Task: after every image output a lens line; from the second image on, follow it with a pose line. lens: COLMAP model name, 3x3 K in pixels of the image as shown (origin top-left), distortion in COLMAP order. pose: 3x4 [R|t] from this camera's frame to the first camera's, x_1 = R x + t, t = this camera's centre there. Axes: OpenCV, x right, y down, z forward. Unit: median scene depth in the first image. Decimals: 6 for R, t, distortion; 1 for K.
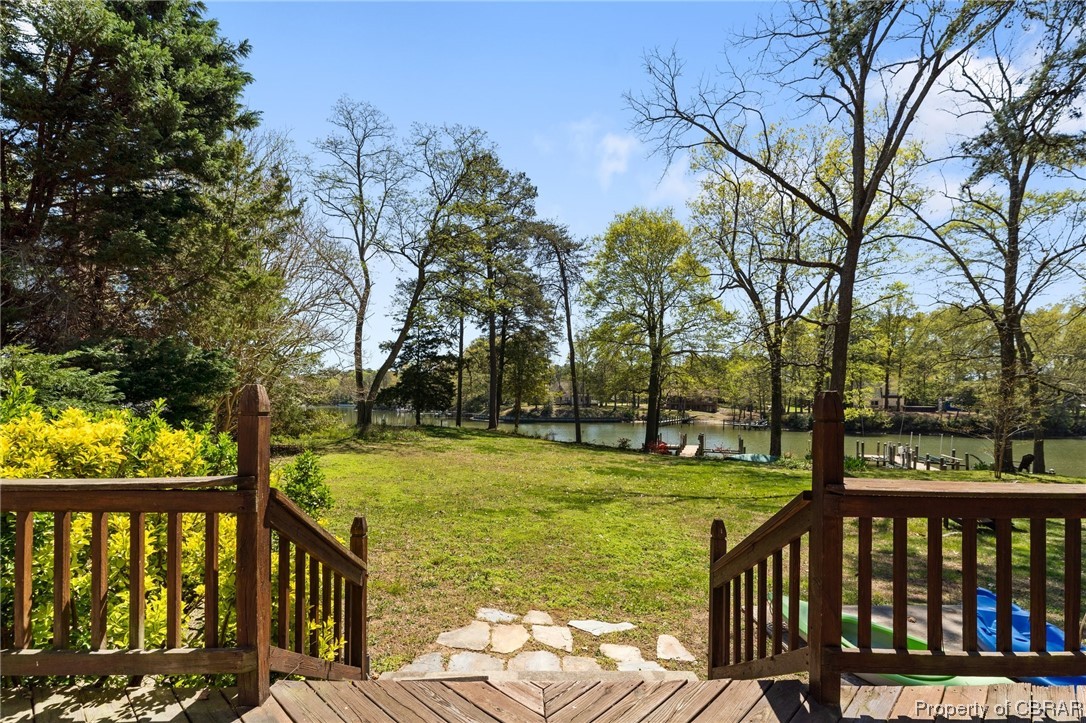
lens RADIAL K [[520.2, 0, 545.8], [0, 520.2, 410.2], [0, 0, 1]] dist [0.003447, 0.000531]
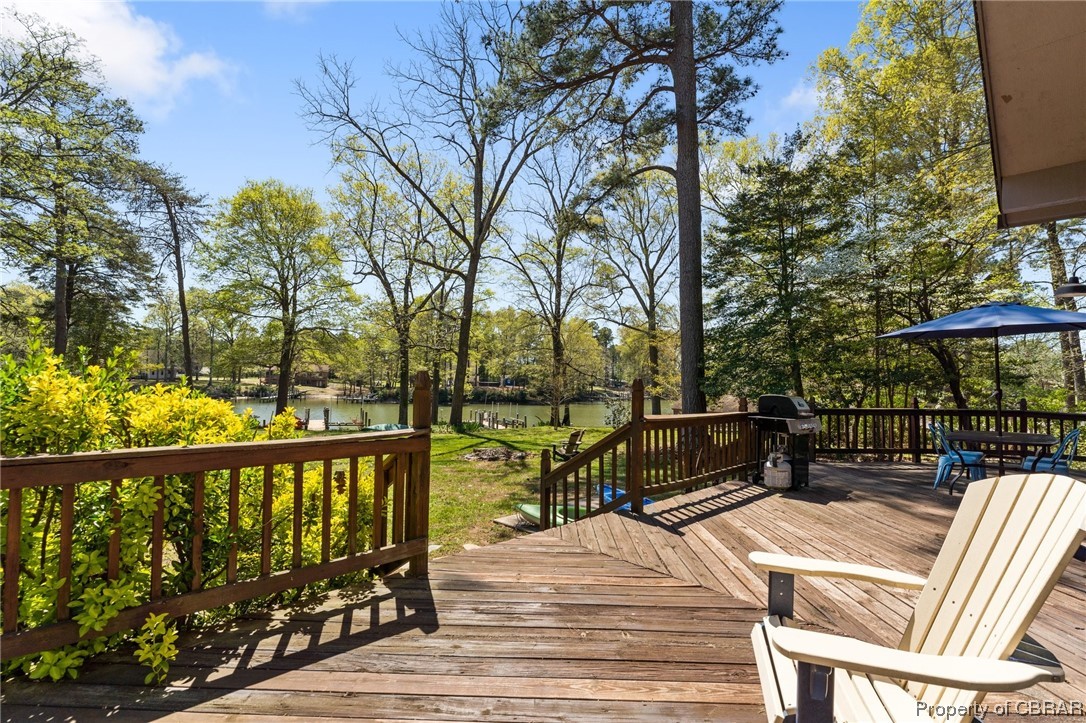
lens RADIAL K [[488.6, 0, 543.0], [0, 488.6, 361.5], [0, 0, 1]] dist [0.001352, 0.000216]
pose [[0.740880, 0.032605, 0.670845, -0.052838], [-0.000031, 0.998823, -0.048511, -0.000117], [-0.671637, 0.035920, 0.740009, -0.014073]]
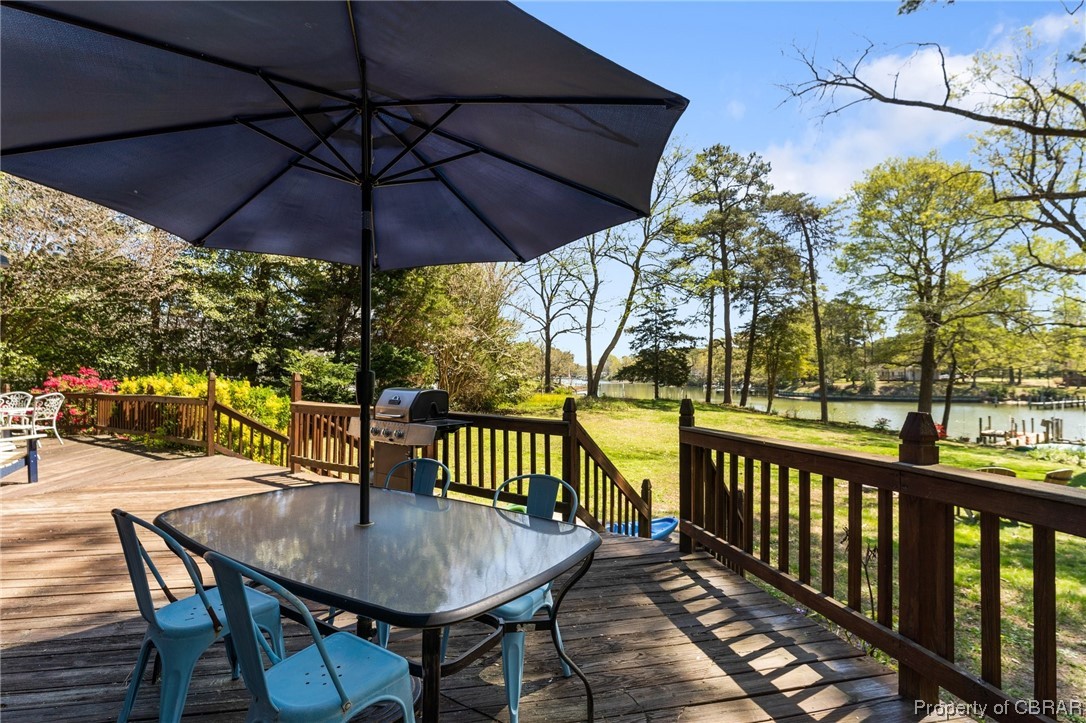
lens RADIAL K [[500.6, 0, 542.8], [0, 500.6, 382.4], [0, 0, 1]] dist [0.000643, 0.000163]
pose [[0.825481, -0.004074, -0.564415, 0.155033], [-0.001425, 0.999956, -0.009302, 0.003814], [0.564428, 0.008483, 0.825439, -0.034570]]
